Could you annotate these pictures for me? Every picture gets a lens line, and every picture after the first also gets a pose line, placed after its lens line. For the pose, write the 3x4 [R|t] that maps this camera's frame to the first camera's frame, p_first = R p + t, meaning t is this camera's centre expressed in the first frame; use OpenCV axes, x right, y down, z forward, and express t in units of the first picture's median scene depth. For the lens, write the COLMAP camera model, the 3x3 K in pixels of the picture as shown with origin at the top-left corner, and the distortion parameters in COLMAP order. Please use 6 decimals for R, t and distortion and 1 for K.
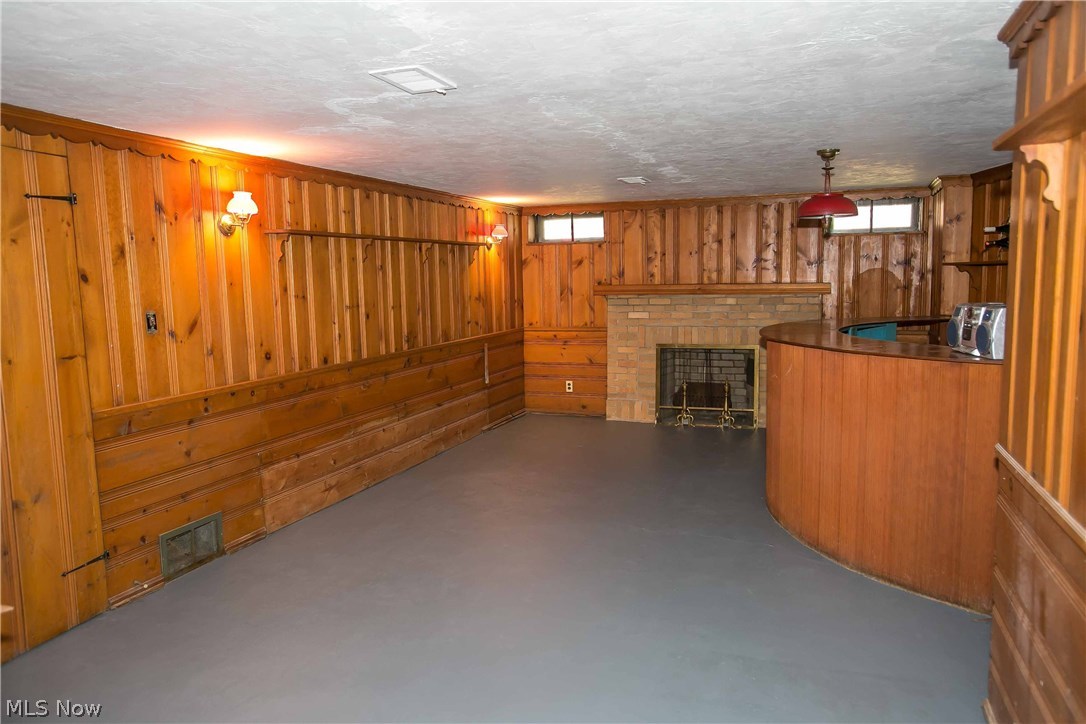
lens RADIAL K [[735.9, 0, 543.0], [0, 735.9, 362.0], [0, 0, 1]] dist [-0.040770, -0.000257]
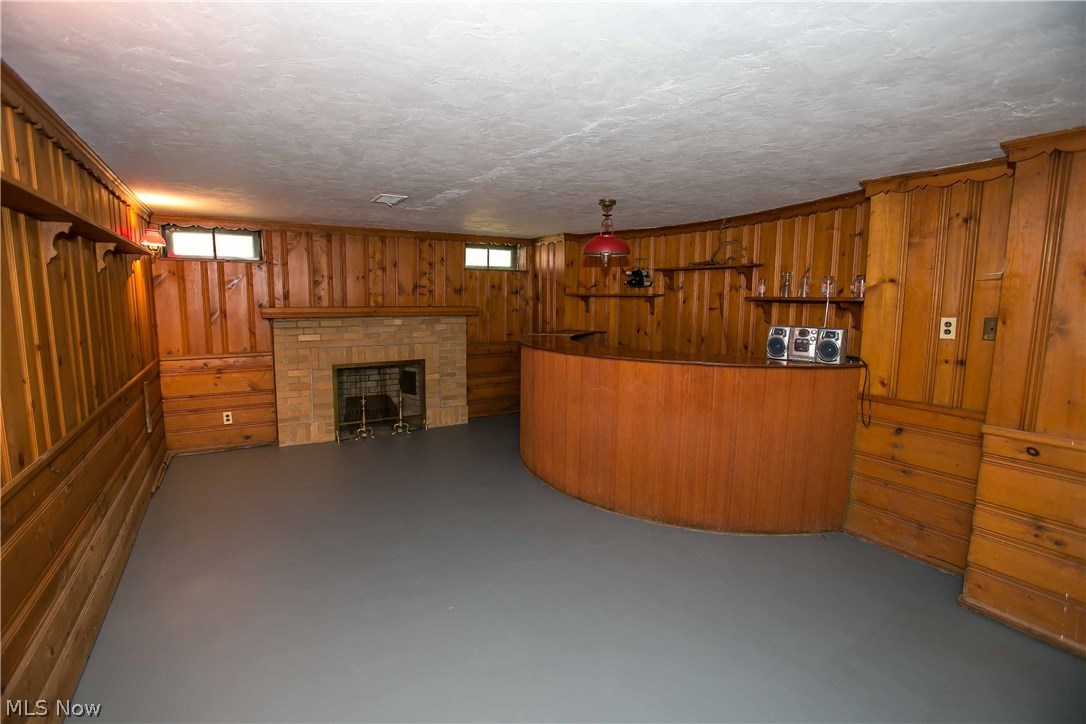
lens RADIAL K [[501.3, 0, 543.0], [0, 501.3, 362.0], [0, 0, 1]] dist [-0.081759, 0.035599]
pose [[0.612890, -0.075711, 0.786533, -0.208087], [0.070184, 0.996681, 0.041250, -0.036037], [-0.787045, 0.029920, 0.616169, 0.337388]]
